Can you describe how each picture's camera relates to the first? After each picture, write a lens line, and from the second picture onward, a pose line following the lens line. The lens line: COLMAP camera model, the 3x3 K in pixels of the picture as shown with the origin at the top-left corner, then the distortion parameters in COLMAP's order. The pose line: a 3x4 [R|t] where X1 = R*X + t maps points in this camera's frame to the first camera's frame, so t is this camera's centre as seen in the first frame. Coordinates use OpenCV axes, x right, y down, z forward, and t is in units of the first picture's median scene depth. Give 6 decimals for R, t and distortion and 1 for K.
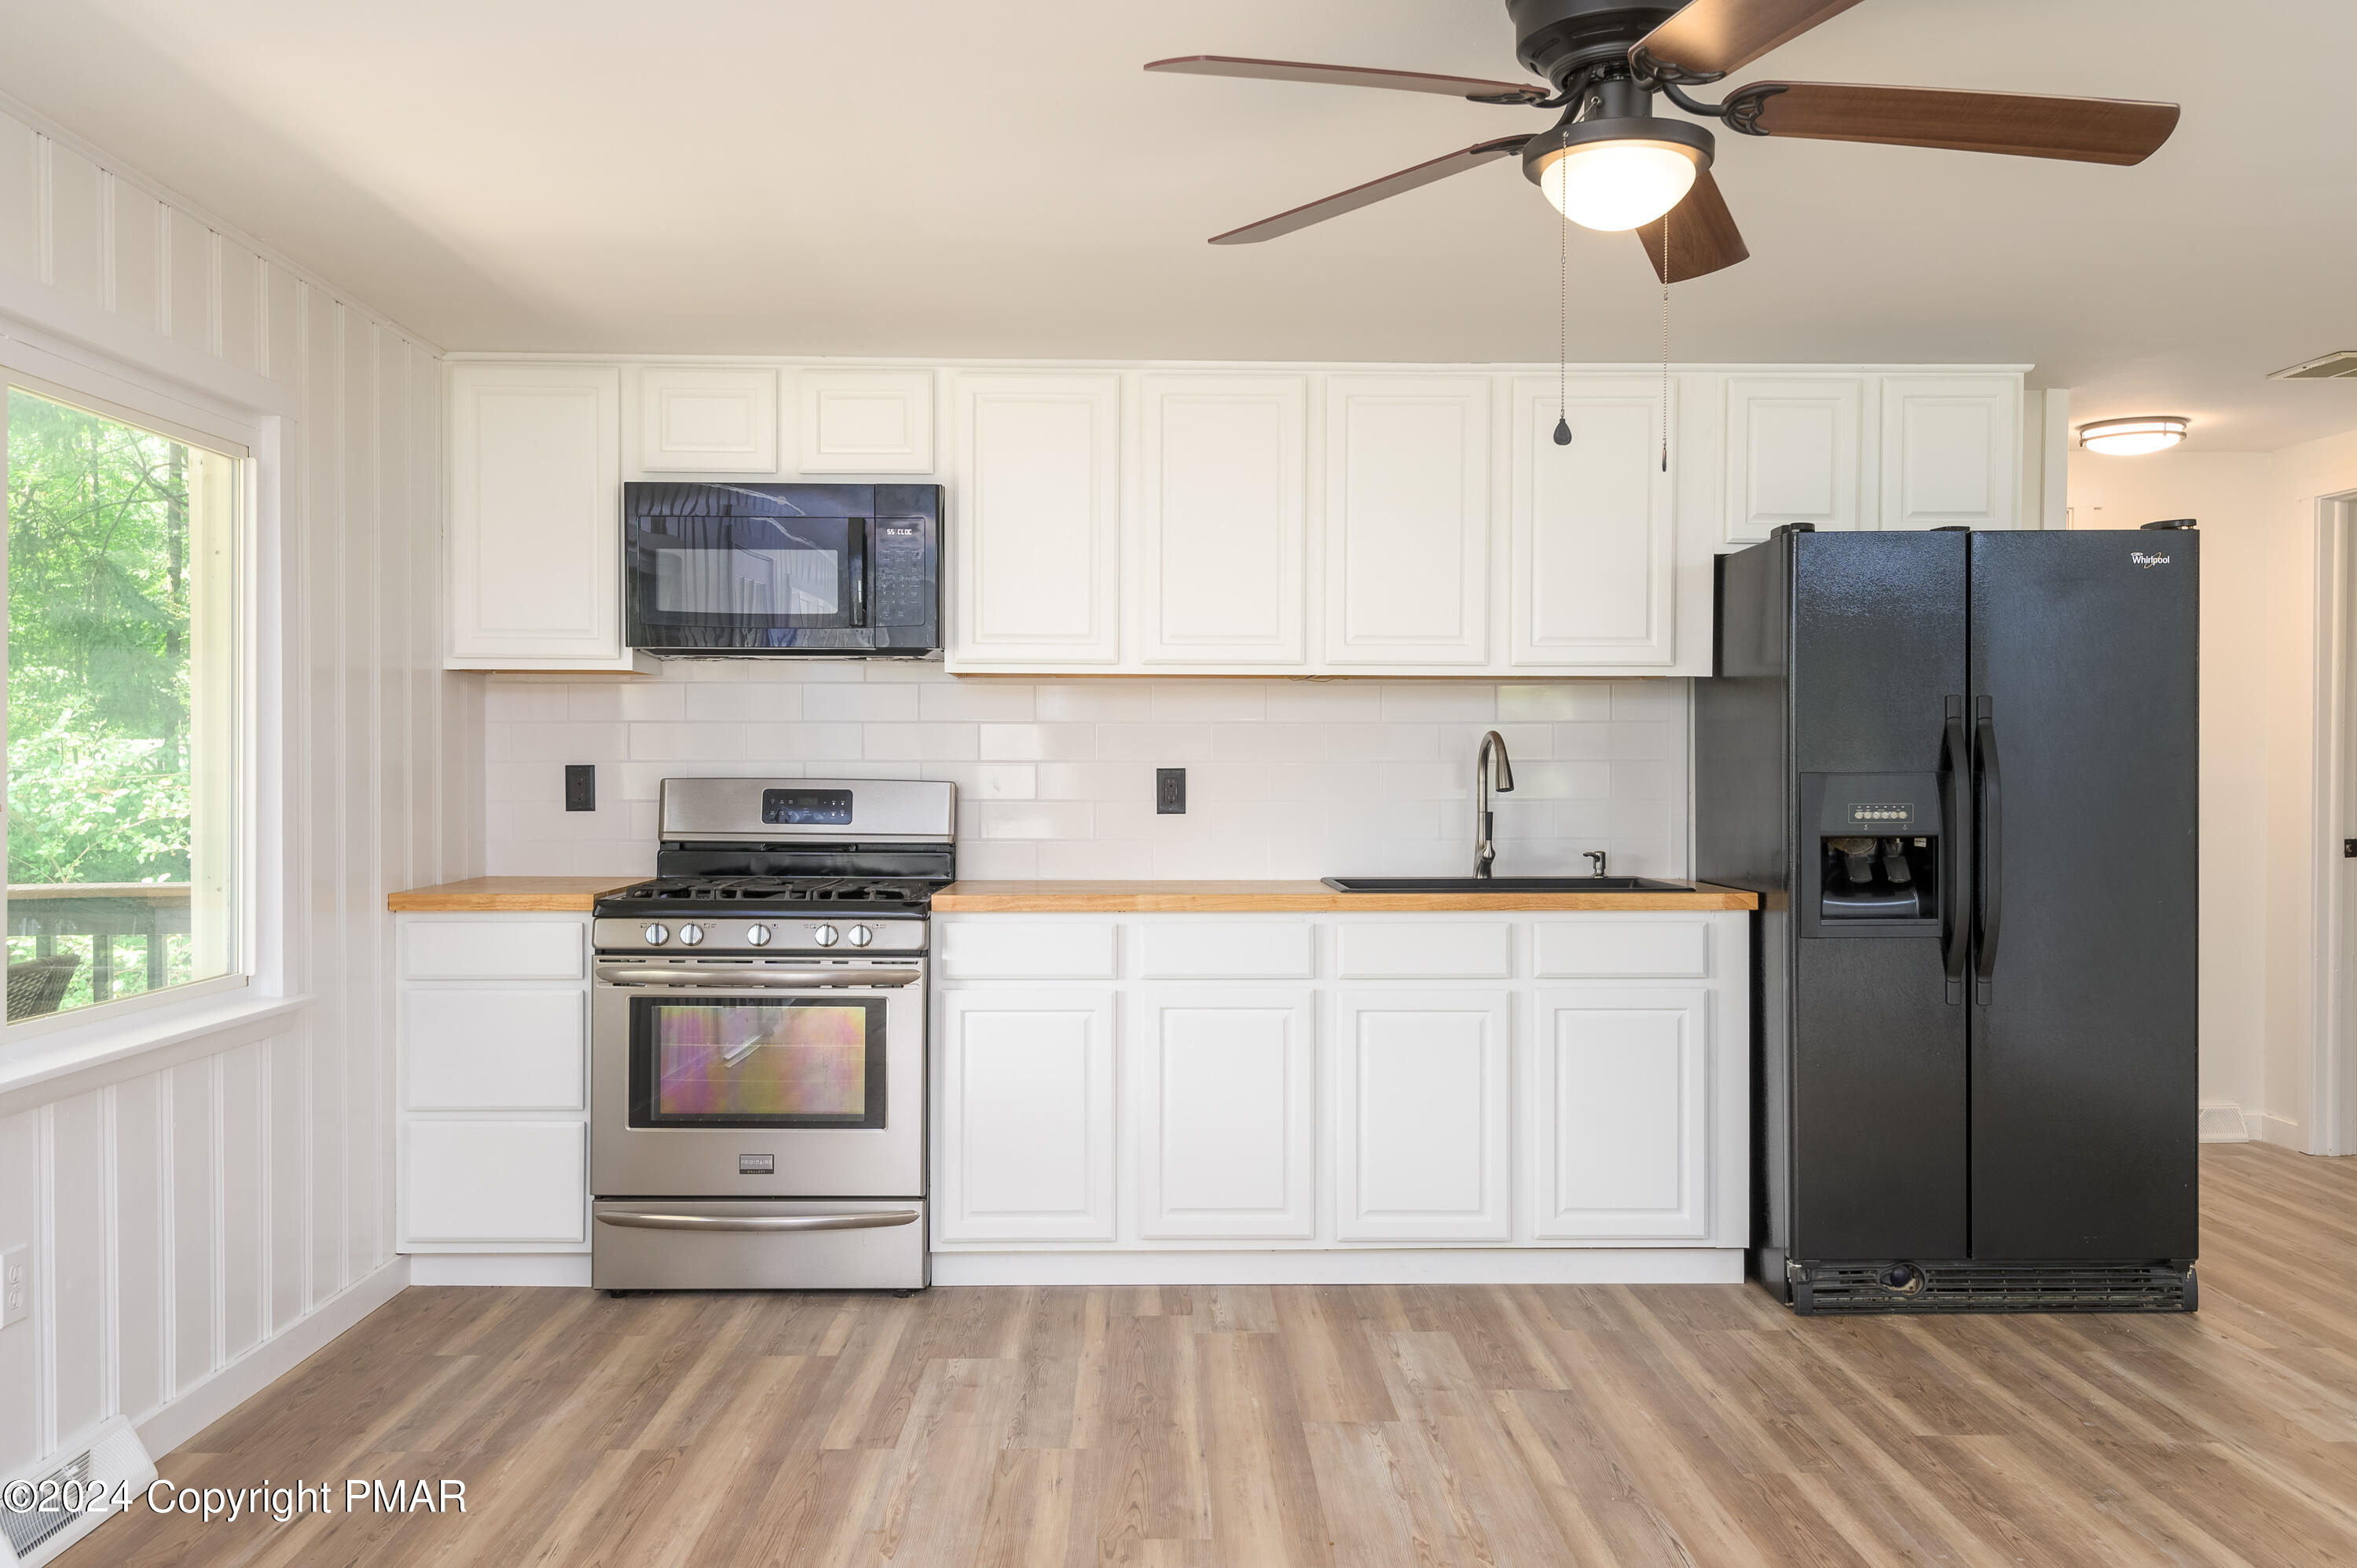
lens RADIAL K [[1889.6, 0, 1193.0], [0, 1889.6, 788.5], [0, 0, 1]] dist [0.027589, -0.002494]
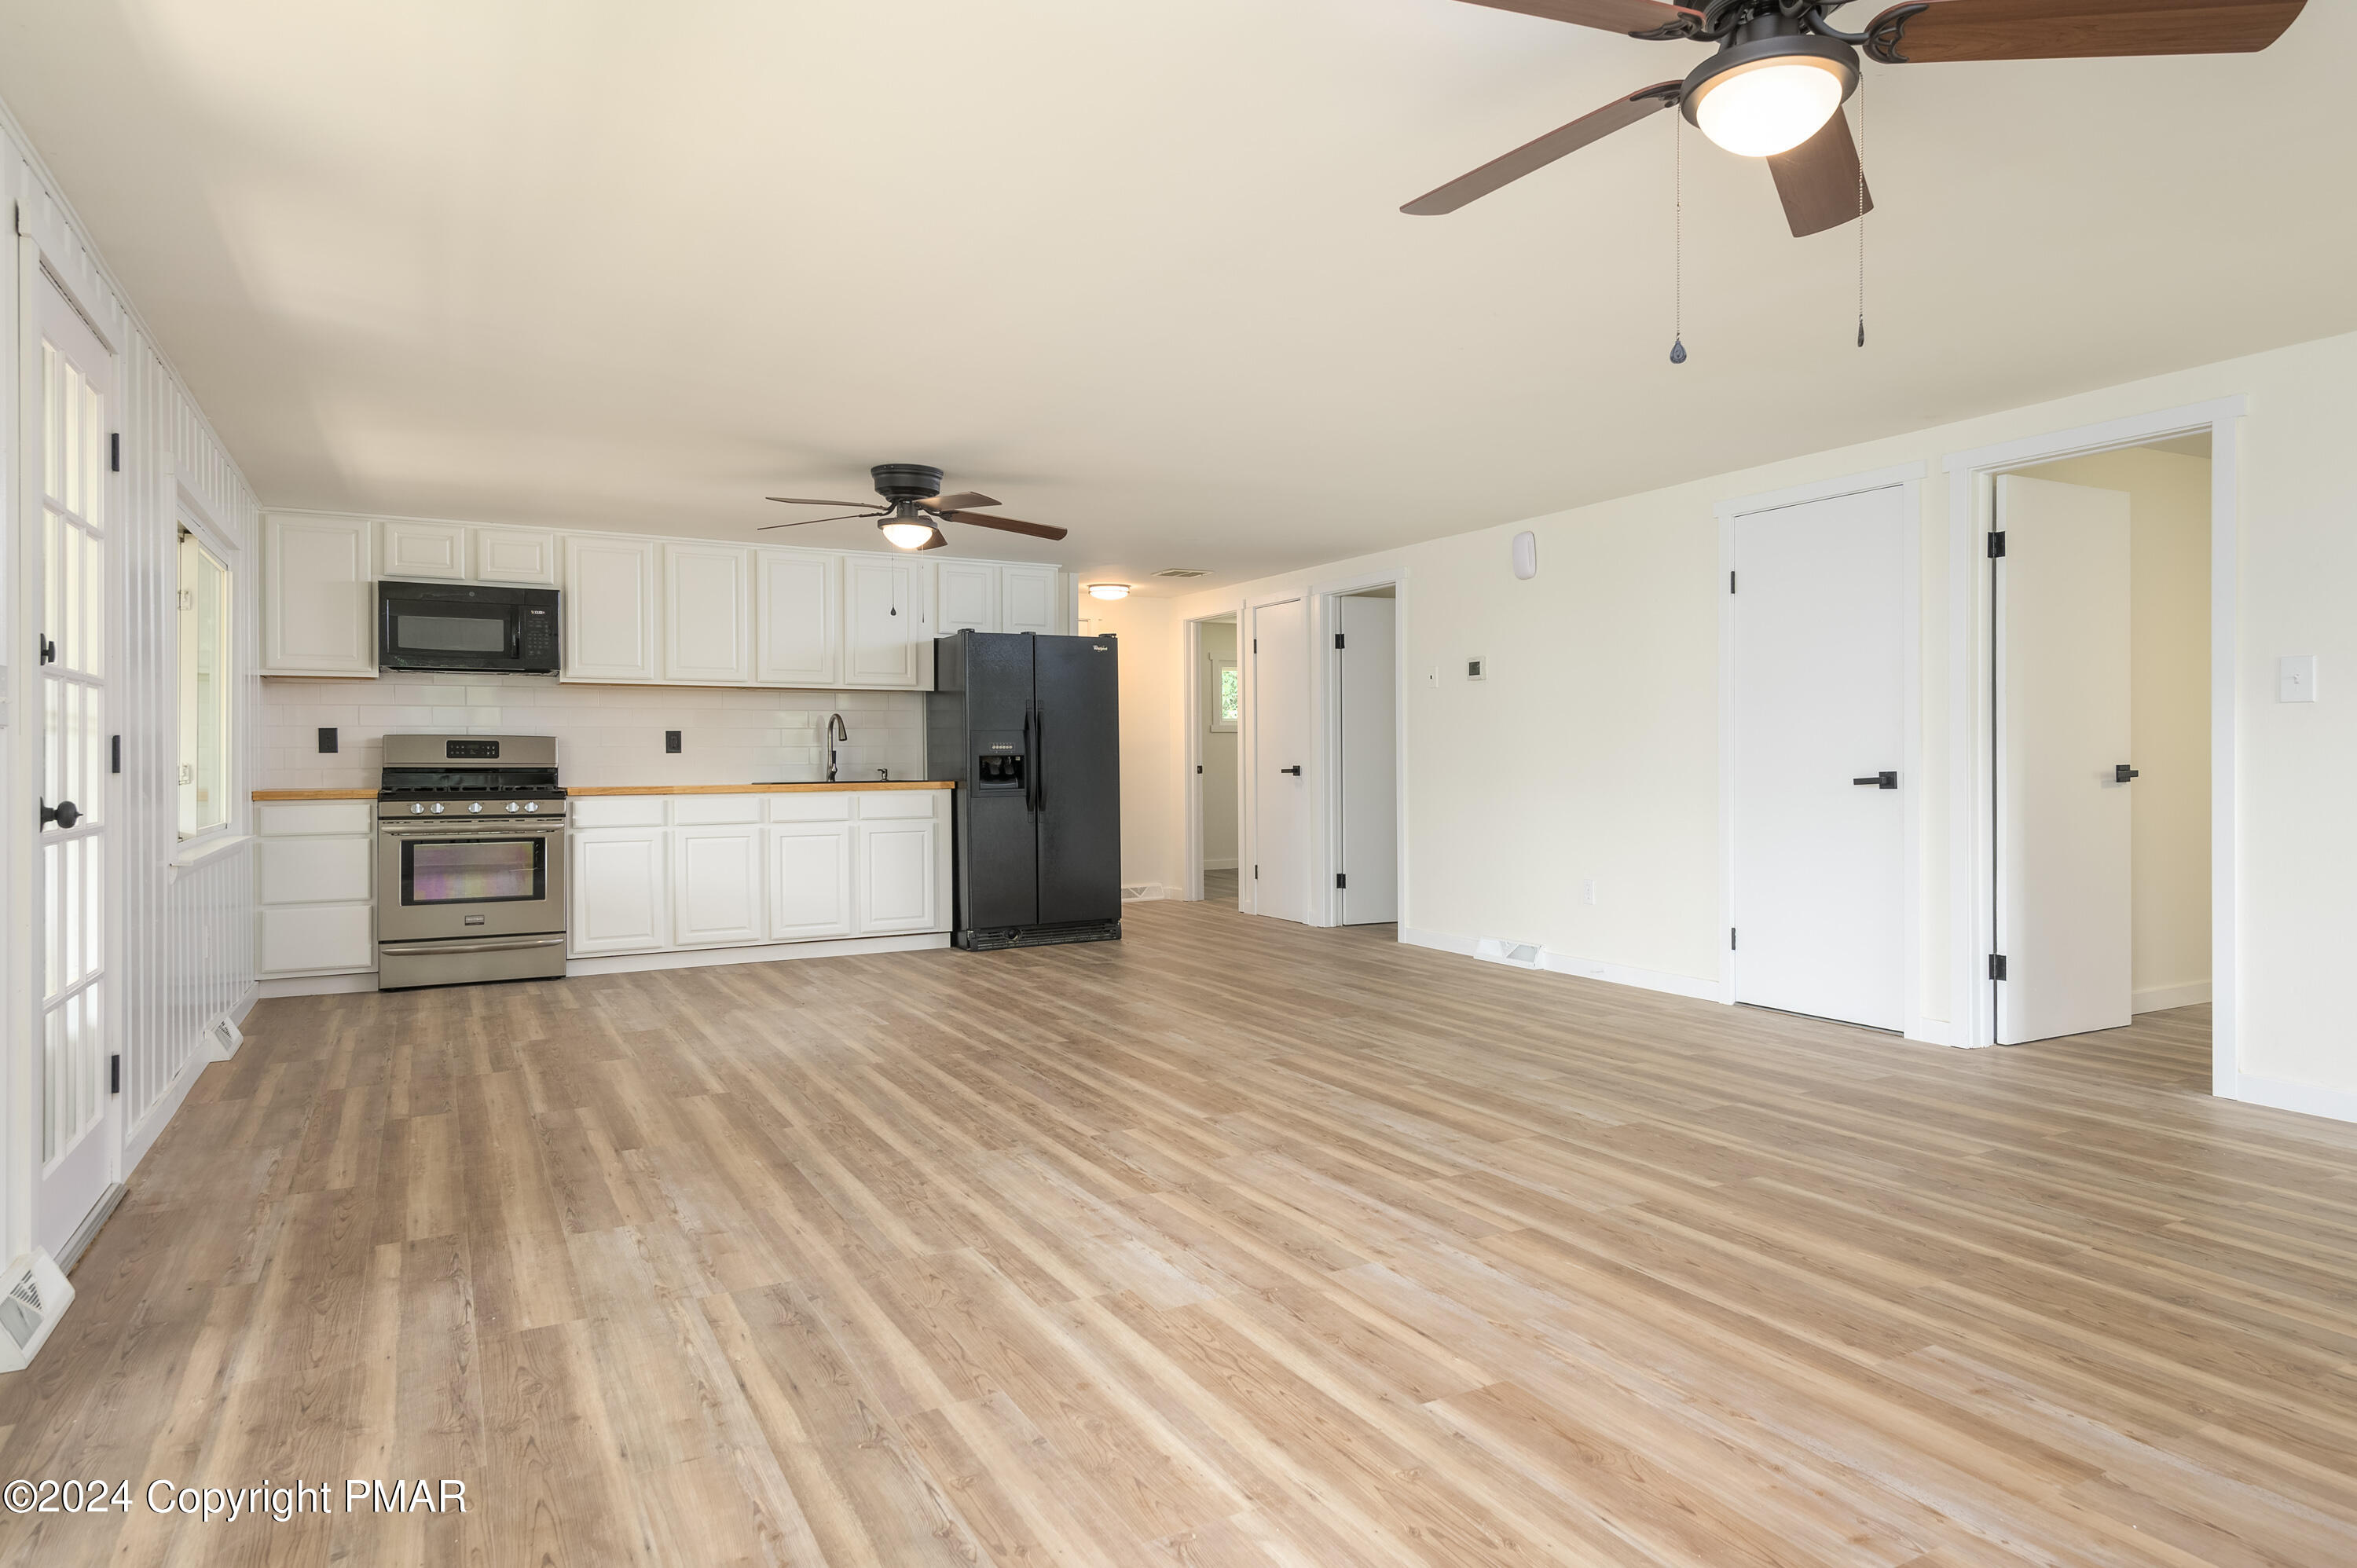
lens RADIAL K [[1413.8, 0, 1251.7], [0, 1413.8, 767.5], [0, 0, 1]] dist [0.032998, -0.000128]
pose [[0.878802, -0.009813, 0.477086, -0.225246], [0.014191, 0.999884, -0.005575, 0.053108], [-0.476976, 0.011669, 0.878839, -0.751438]]
